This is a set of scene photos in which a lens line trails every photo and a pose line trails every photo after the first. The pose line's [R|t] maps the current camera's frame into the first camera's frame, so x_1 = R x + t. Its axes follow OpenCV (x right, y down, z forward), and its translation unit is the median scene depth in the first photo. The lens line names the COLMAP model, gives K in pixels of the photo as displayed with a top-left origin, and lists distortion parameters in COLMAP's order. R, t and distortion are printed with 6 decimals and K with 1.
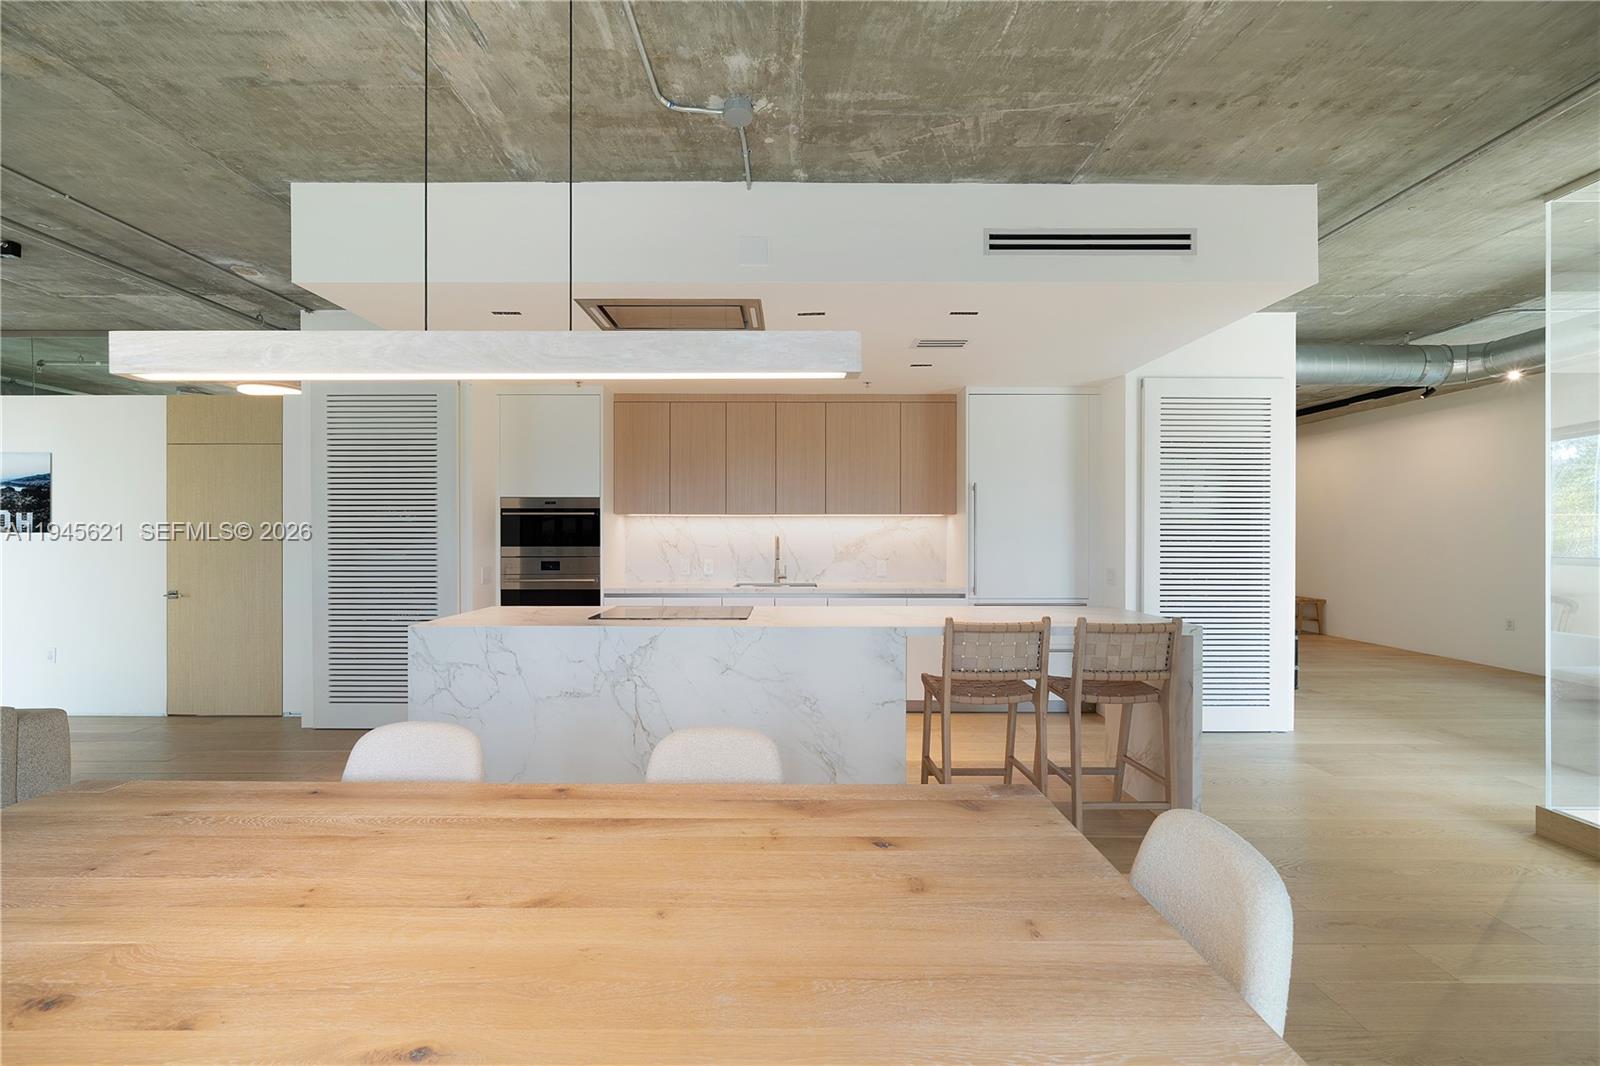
lens RADIAL K [[642.3, 0, 784.3], [0, 642.3, 535.6], [0, 0, 1]] dist [0.000354, 0.000153]
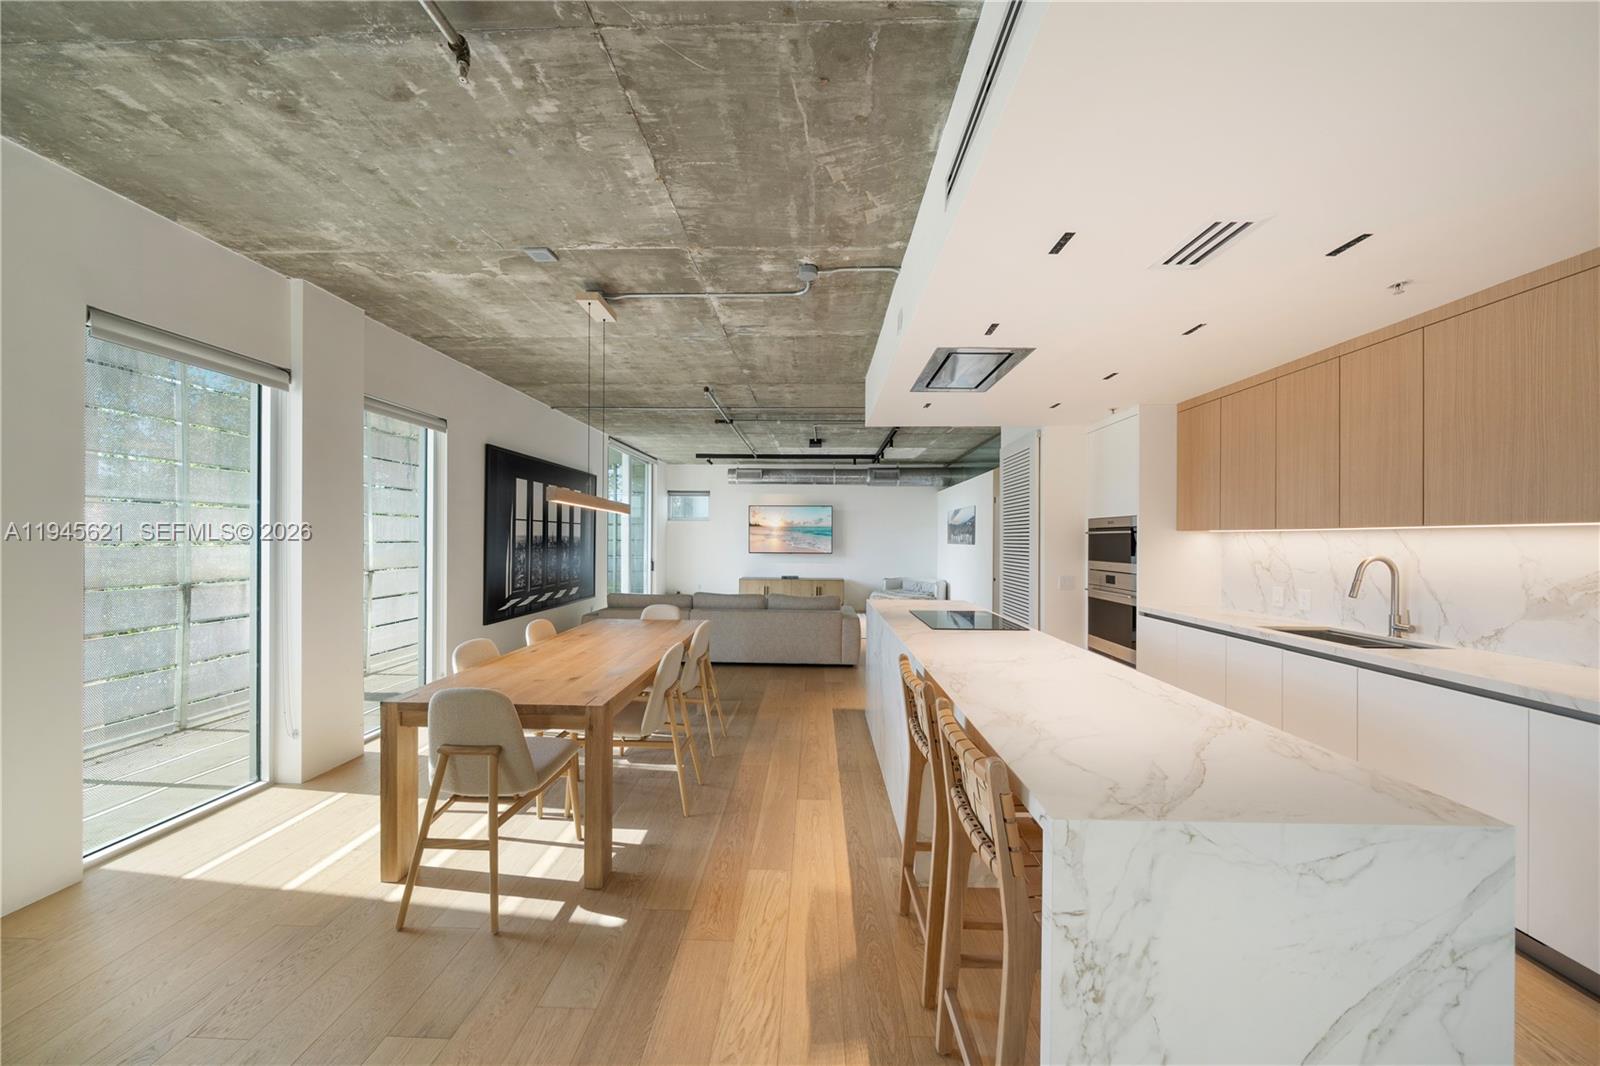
lens RADIAL K [[540.1, 0, 820.6], [0, 540.1, 530.3], [0, 0, 1]] dist [-0.000385, -0.000825]
pose [[0.011257, -0.016419, -0.999802, 0.570647], [-0.013140, 0.999776, -0.016566, -0.015880], [0.999850, 0.013324, 0.011039, 0.492436]]
